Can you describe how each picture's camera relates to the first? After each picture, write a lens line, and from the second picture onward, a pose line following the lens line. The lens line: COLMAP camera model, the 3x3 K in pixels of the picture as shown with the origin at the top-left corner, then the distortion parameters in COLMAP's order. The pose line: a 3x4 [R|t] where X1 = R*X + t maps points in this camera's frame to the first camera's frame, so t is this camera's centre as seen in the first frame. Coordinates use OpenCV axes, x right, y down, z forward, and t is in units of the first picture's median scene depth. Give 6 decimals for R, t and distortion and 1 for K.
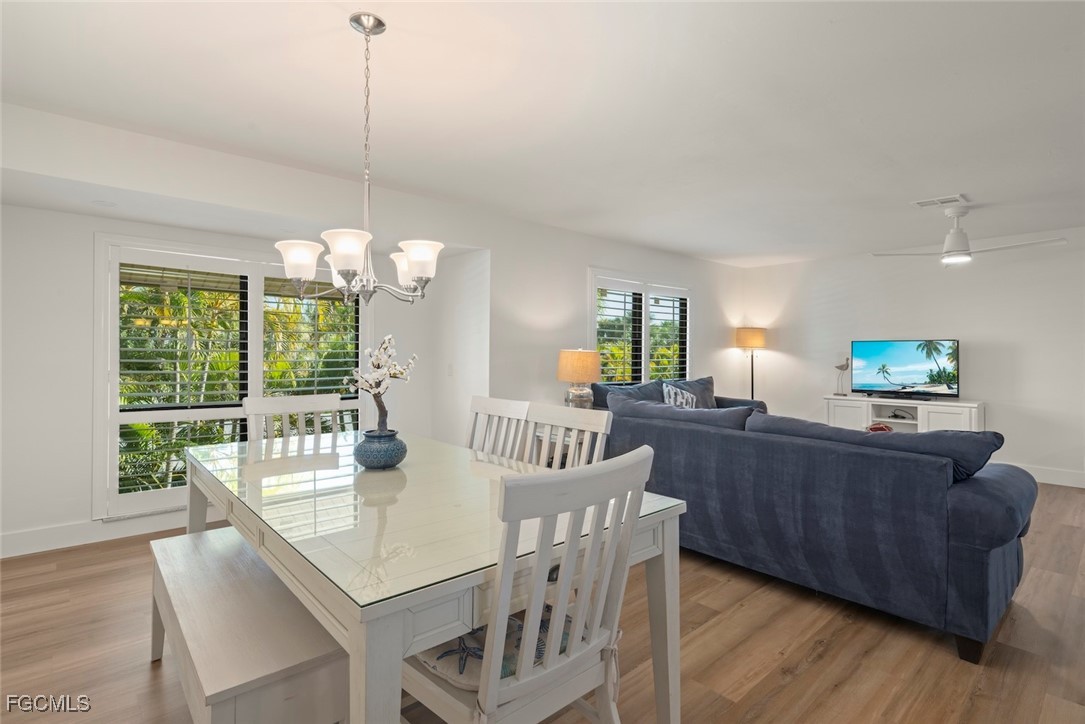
lens RADIAL K [[531.7, 0, 534.1], [0, 531.7, 351.1], [0, 0, 1]] dist [-0.005627, -0.000360]
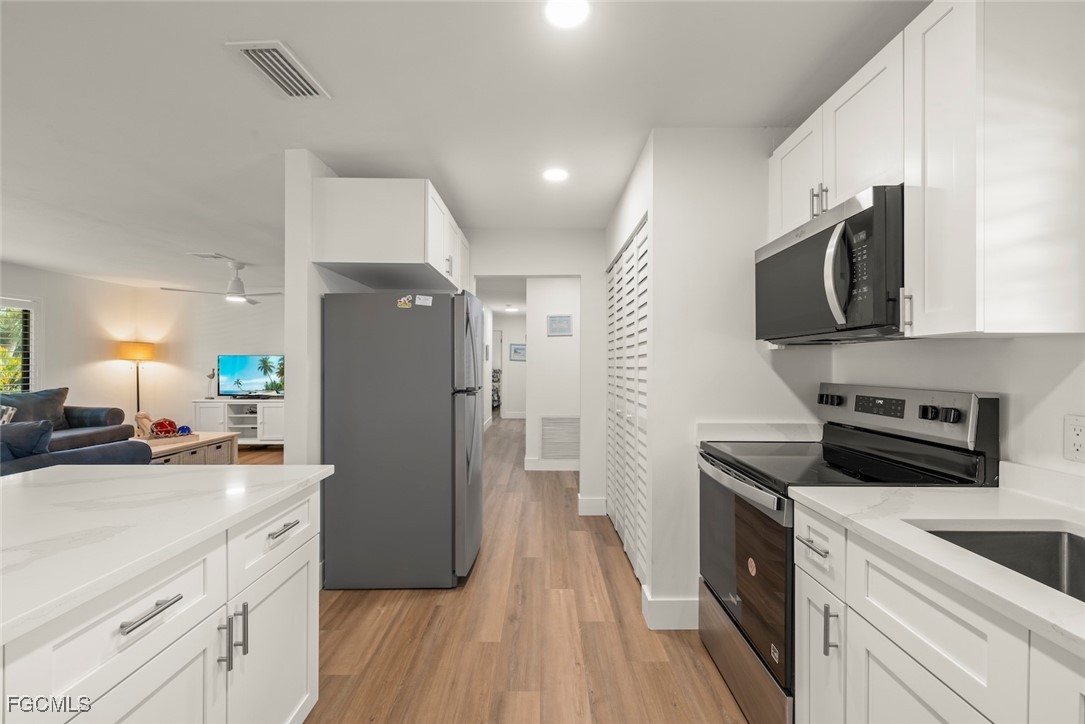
lens RADIAL K [[455.5, 0, 544.2], [0, 455.5, 364.4], [0, 0, 1]] dist [0.002892, -0.001066]
pose [[0.666163, 0.000316, 0.745806, 0.321562], [-0.003874, 0.999988, 0.003036, -0.003630], [-0.745797, -0.004912, 0.666156, -0.316847]]
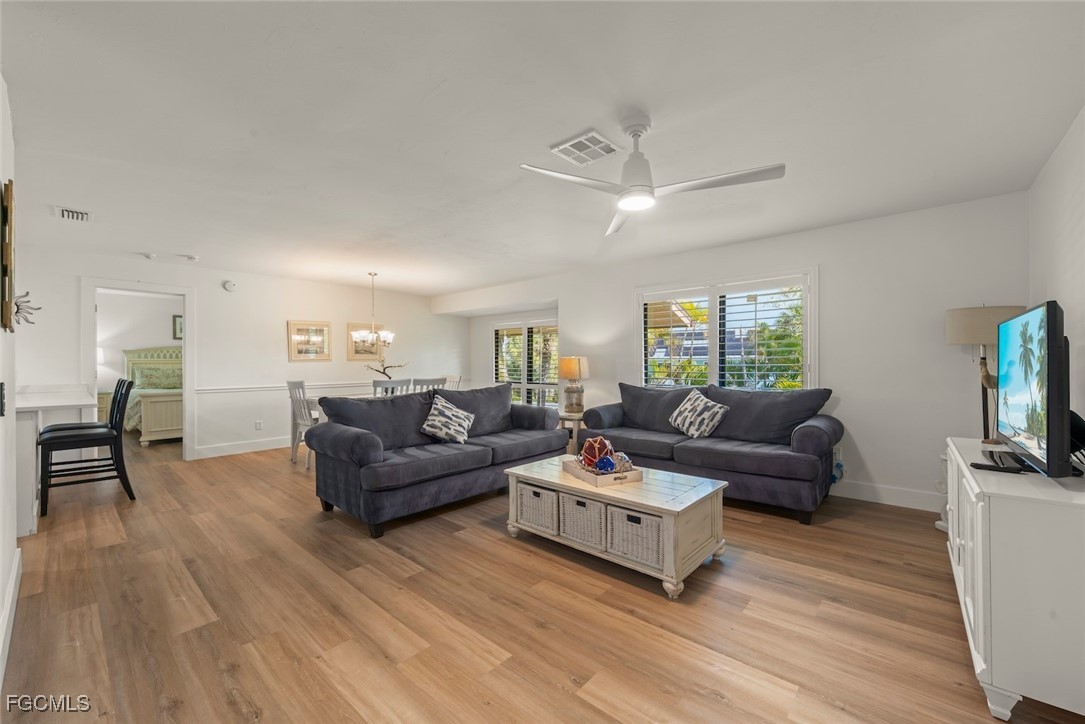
lens RADIAL K [[414.4, 0, 528.5], [0, 414.4, 369.6], [0, 0, 1]] dist [0.005560, 0.000109]
pose [[0.118306, 0.010882, -0.992918, 0.931186], [0.005755, 0.999916, 0.011644, 0.014170], [0.992961, -0.007092, 0.118233, 0.585003]]
